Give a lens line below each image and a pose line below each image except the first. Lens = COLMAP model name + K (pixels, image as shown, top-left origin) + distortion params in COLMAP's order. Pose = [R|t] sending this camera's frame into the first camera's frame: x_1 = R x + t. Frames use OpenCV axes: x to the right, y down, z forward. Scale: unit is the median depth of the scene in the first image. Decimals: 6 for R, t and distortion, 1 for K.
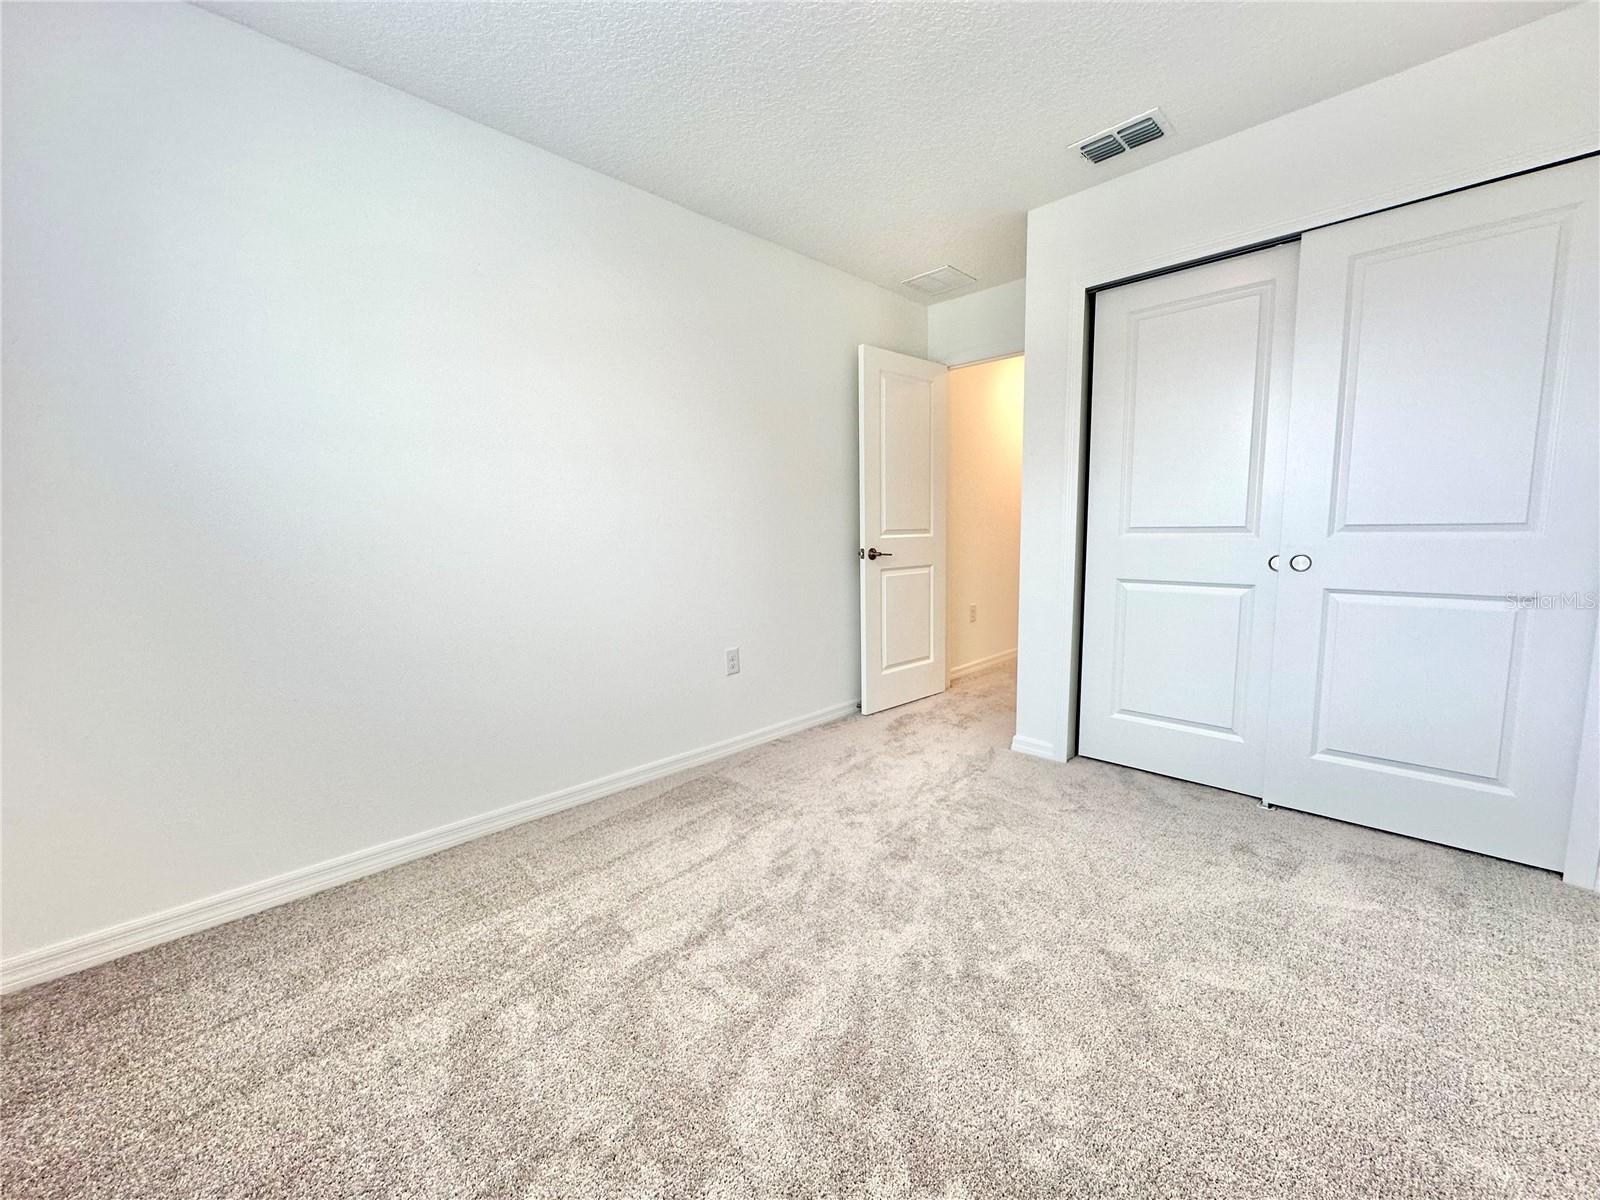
lens RADIAL K [[638.9, 0, 785.1], [0, 638.9, 605.8], [0, 0, 1]] dist [-0.002029, 0.001321]
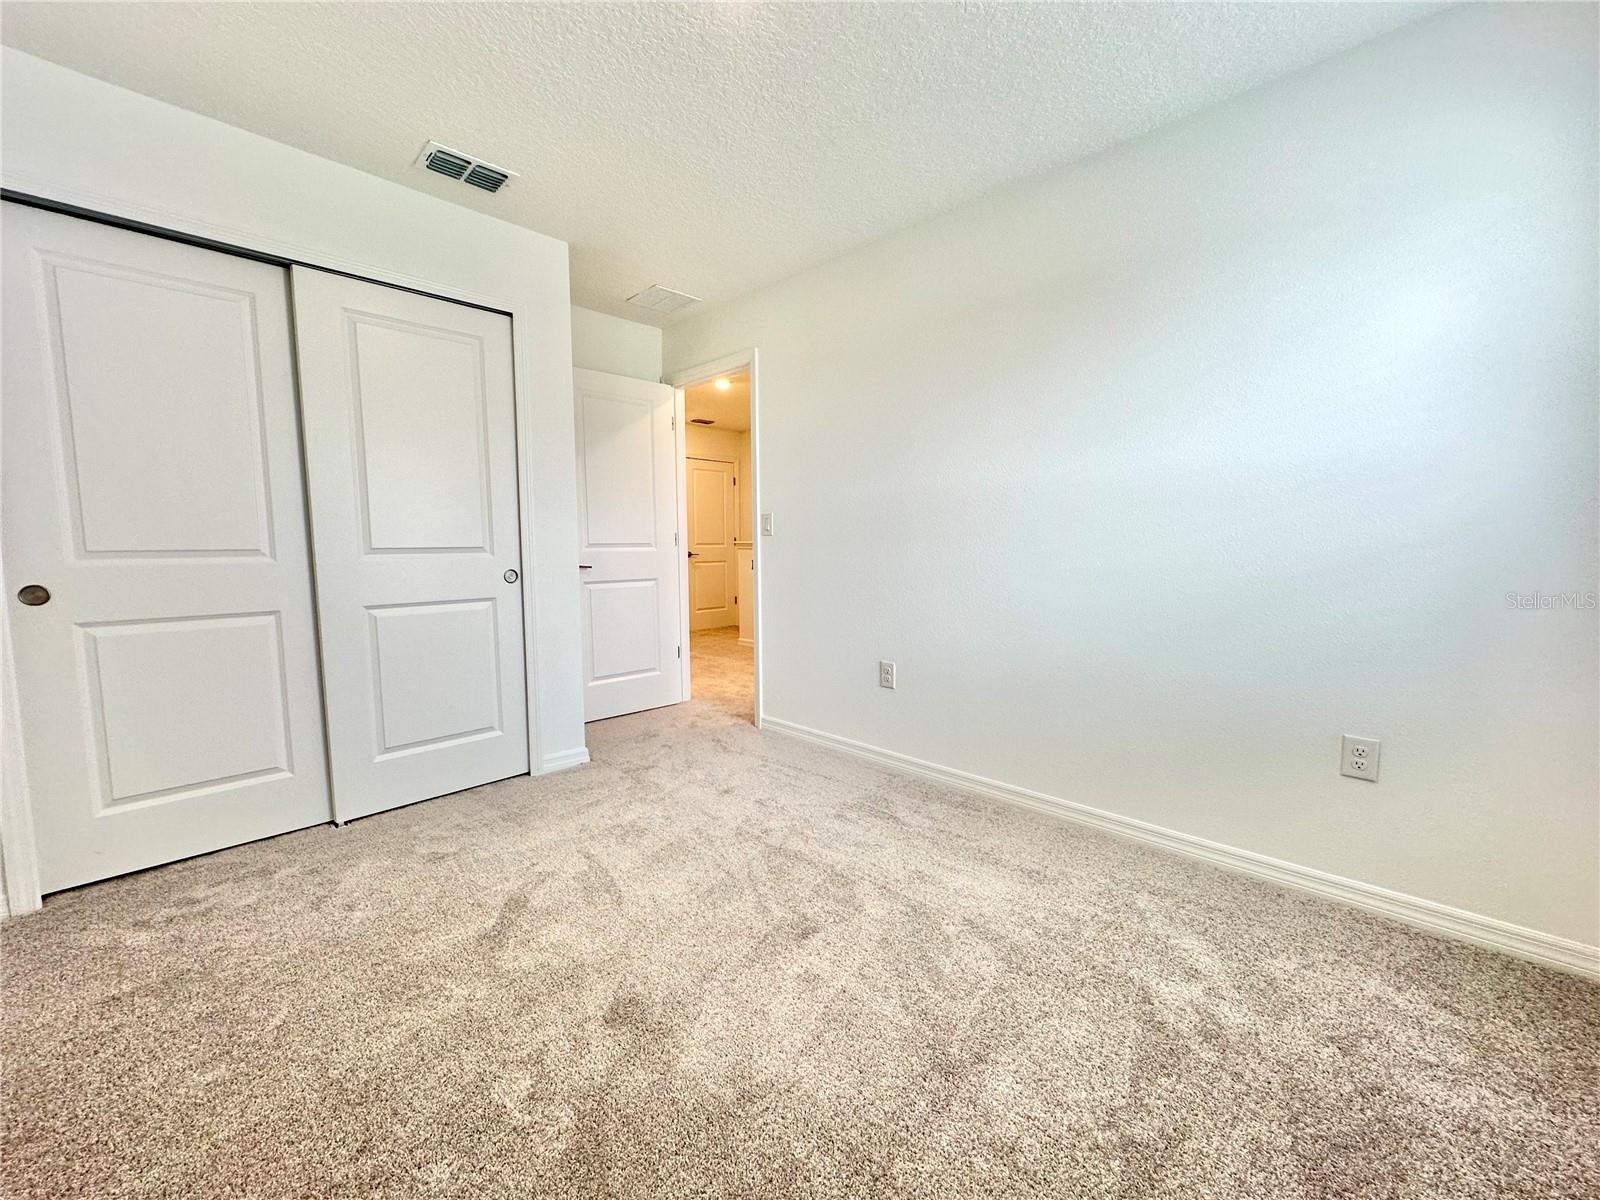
lens RADIAL K [[638.9, 0, 796.5], [0, 638.9, 598.1], [0, 0, 1]] dist [-0.002029, 0.001321]
pose [[-0.002352, -0.077627, 0.996980, -0.228406], [0.126820, 0.988909, 0.077298, -0.028677], [-0.991923, 0.126619, 0.007519, 0.237122]]
